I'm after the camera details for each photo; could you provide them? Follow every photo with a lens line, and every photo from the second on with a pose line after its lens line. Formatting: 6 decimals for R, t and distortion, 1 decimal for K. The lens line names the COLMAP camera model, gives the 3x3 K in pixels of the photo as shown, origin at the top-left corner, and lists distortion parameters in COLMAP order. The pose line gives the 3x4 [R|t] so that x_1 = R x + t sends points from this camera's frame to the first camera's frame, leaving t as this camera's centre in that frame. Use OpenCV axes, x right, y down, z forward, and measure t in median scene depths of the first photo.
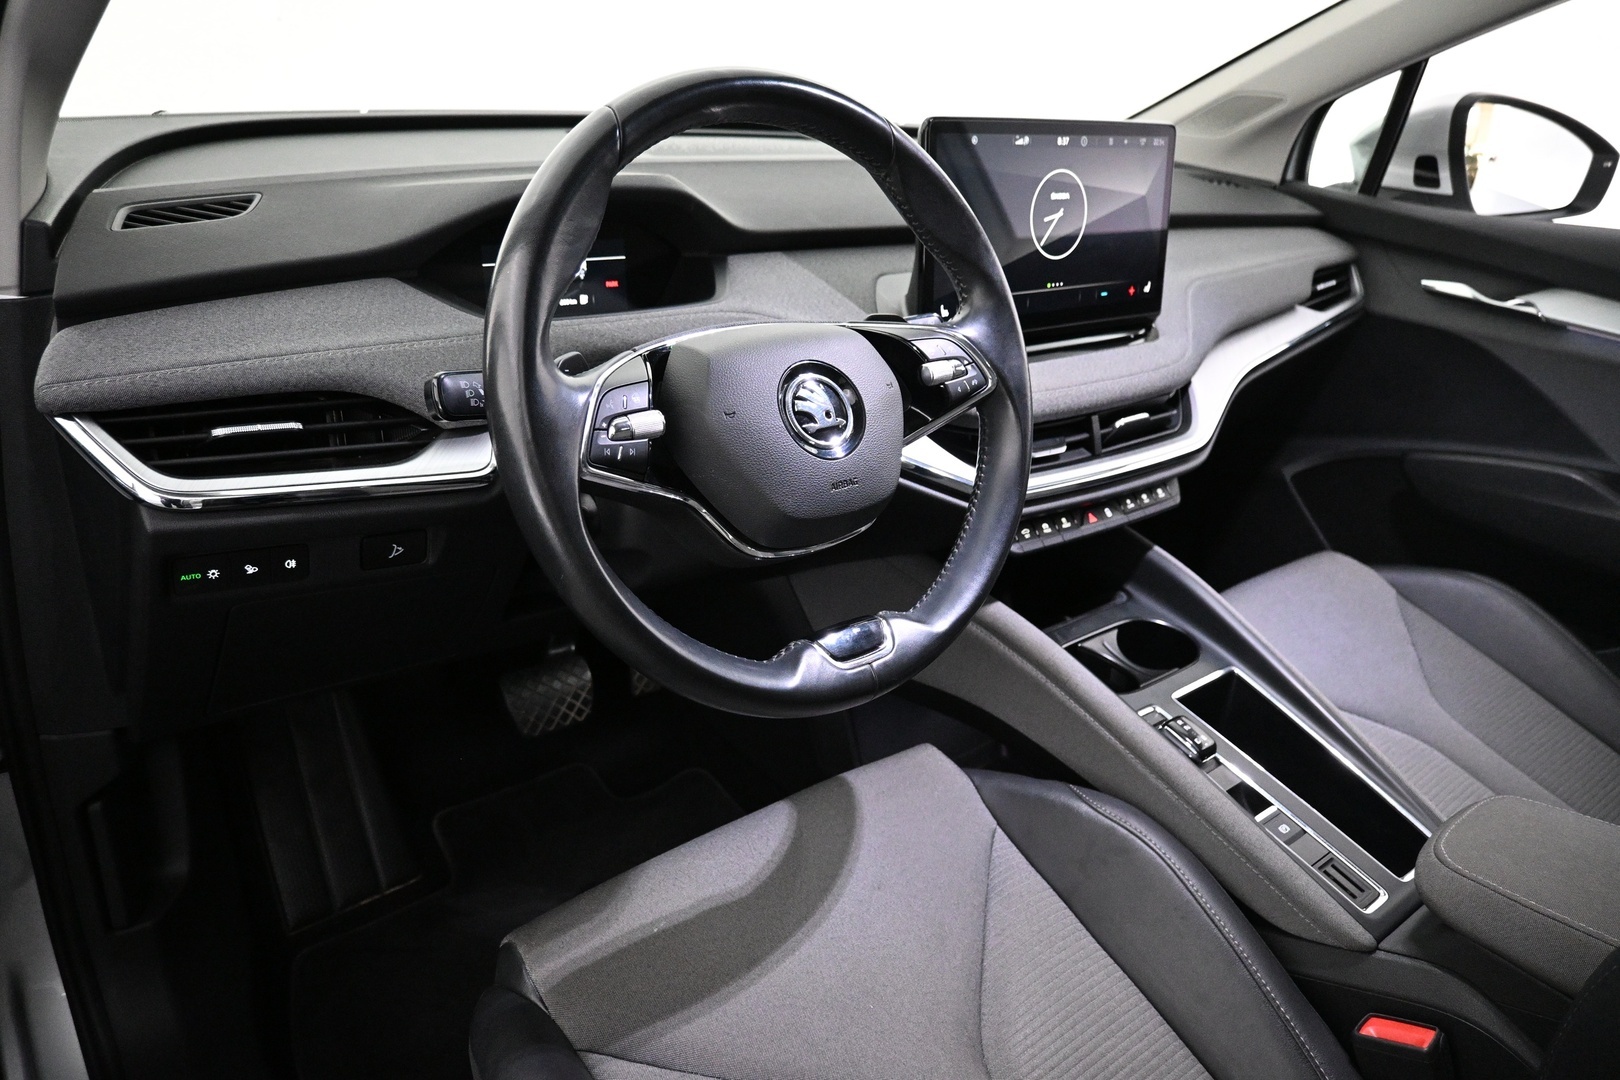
lens RADIAL K [[1116.5, 0, 810.0], [0, 1116.5, 540.0], [0, 0, 1]] dist [0.026213, 0.000148]
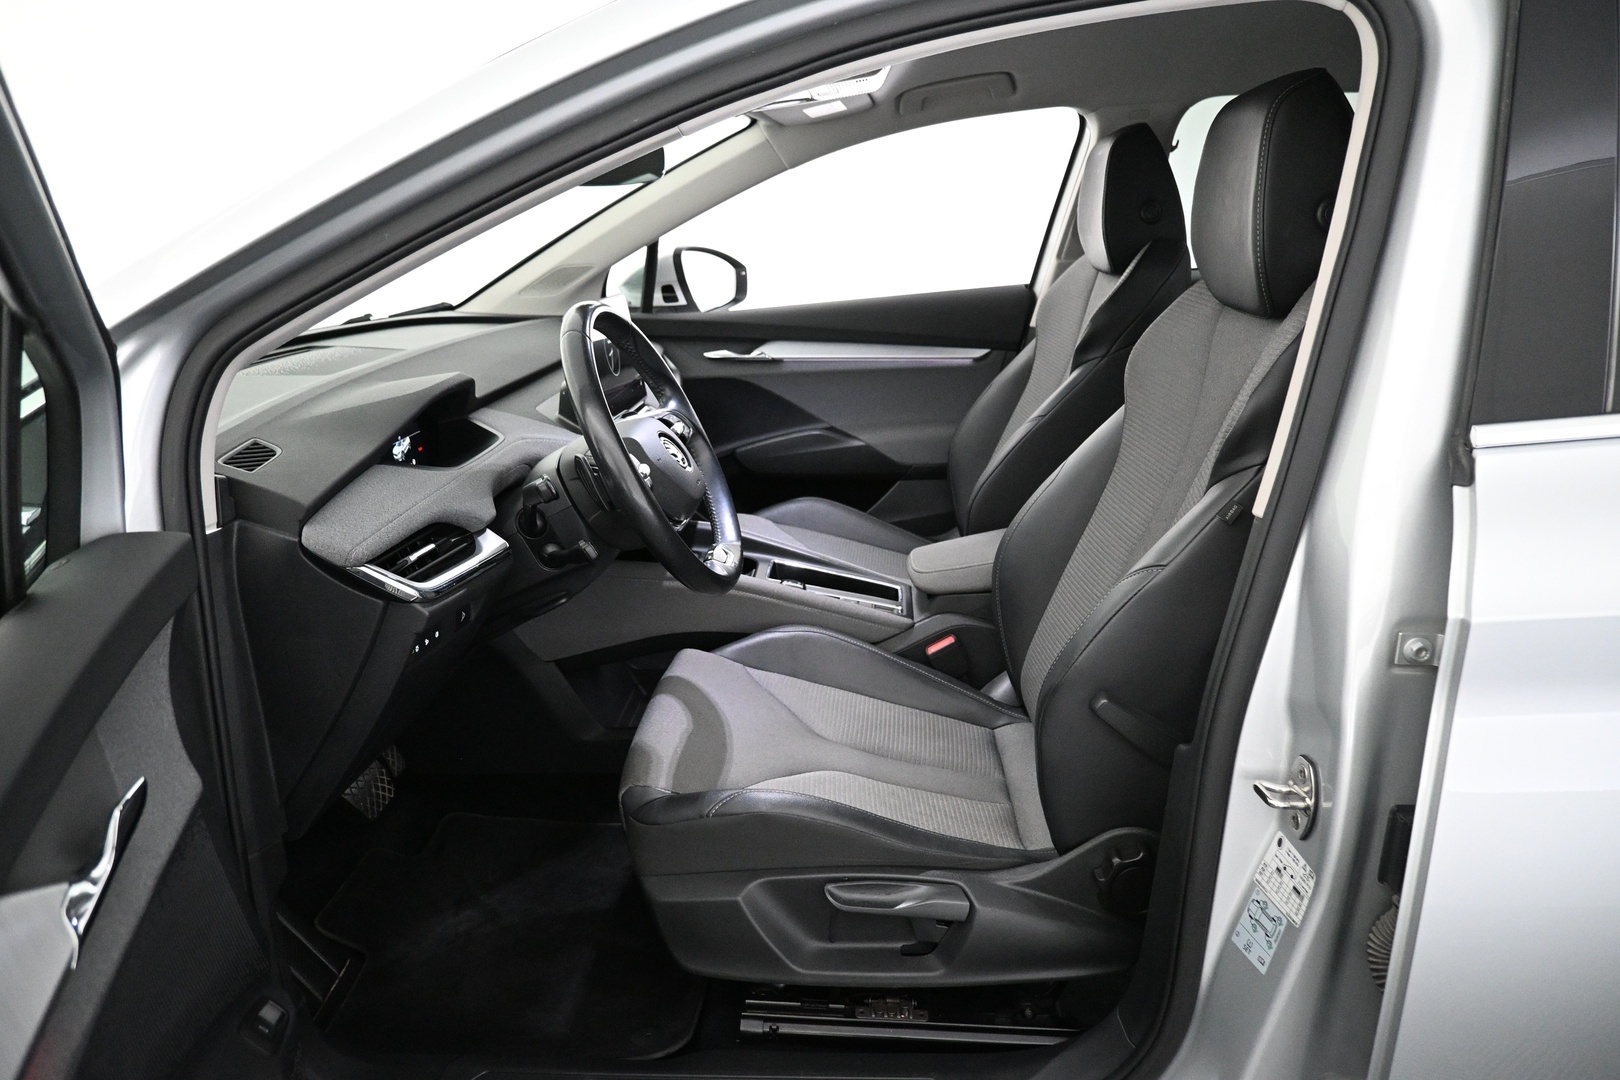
lens RADIAL K [[1116.5, 0, 810.0], [0, 1116.5, 540.0], [0, 0, 1]] dist [0.026213, 0.000148]
pose [[0.673683, -0.320090, 0.666103, -0.595830], [0.393924, 0.918146, 0.042800, 0.021248], [-0.625280, 0.233560, 0.744631, -0.309828]]
